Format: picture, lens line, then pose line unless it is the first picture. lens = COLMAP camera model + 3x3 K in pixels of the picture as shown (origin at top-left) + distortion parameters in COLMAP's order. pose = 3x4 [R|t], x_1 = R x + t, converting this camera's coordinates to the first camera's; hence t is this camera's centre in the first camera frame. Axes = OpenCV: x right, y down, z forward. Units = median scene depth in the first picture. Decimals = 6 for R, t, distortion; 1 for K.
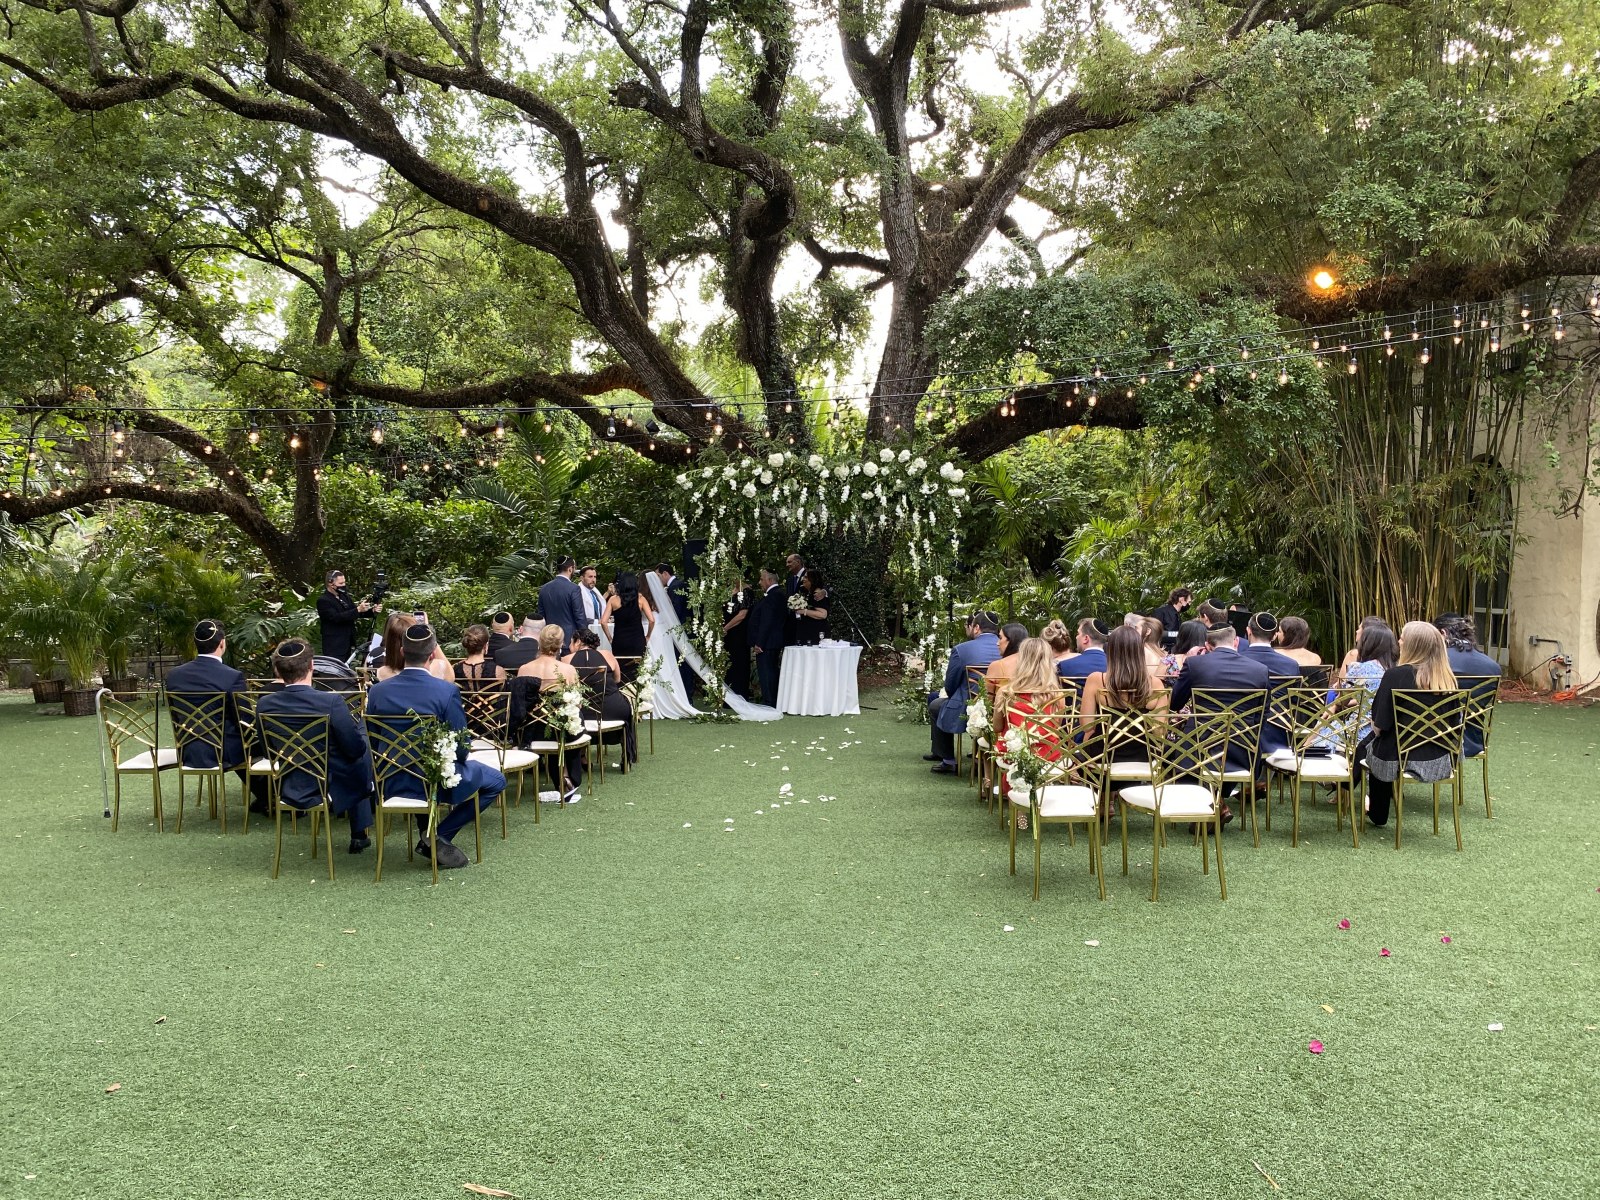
lens RADIAL K [[1226.6, 0, 814.0], [0, 1226.6, 604.2], [0, 0, 1]] dist [0.036312, -0.029551]
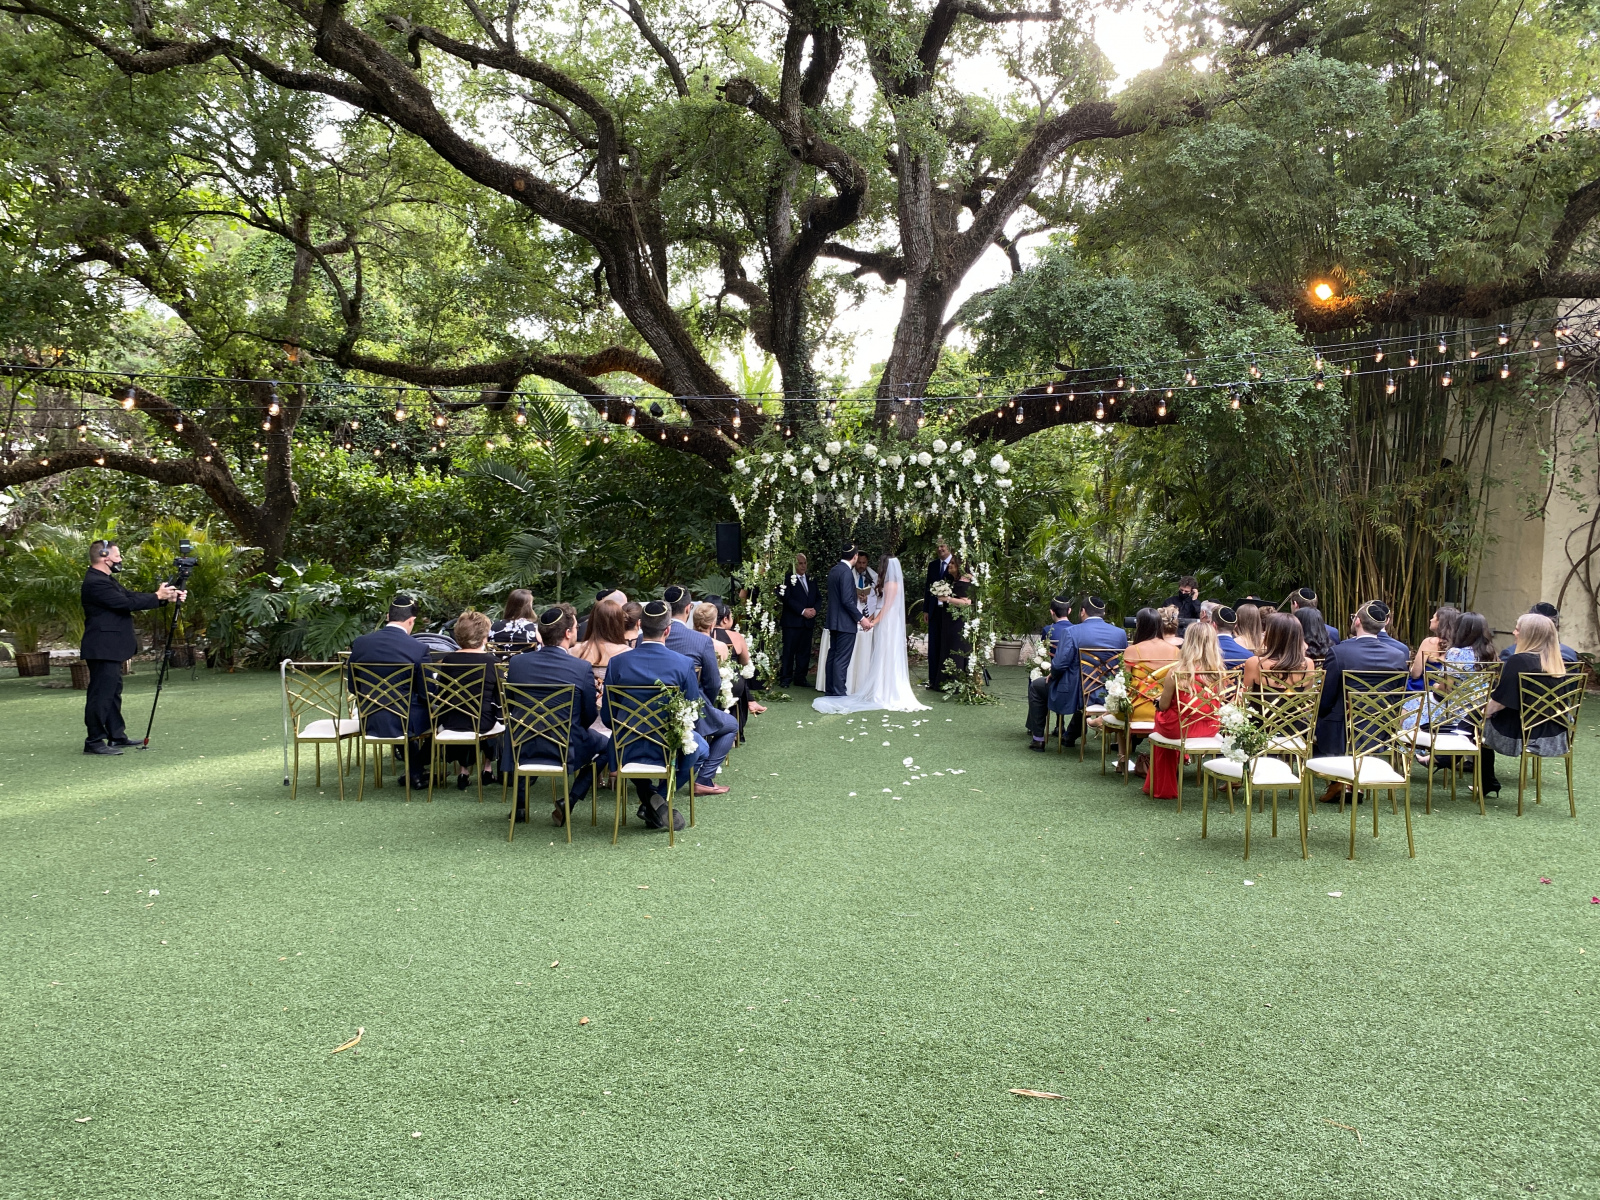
lens RADIAL K [[1226.6, 0, 796.8], [0, 1226.6, 603.3], [0, 0, 1]] dist [0.036312, -0.029551]
pose [[0.995985, 0.015518, 0.088164, -0.130948], [-0.016569, 0.999800, 0.011202, 0.002086], [-0.087972, -0.012618, 0.996043, -0.025877]]
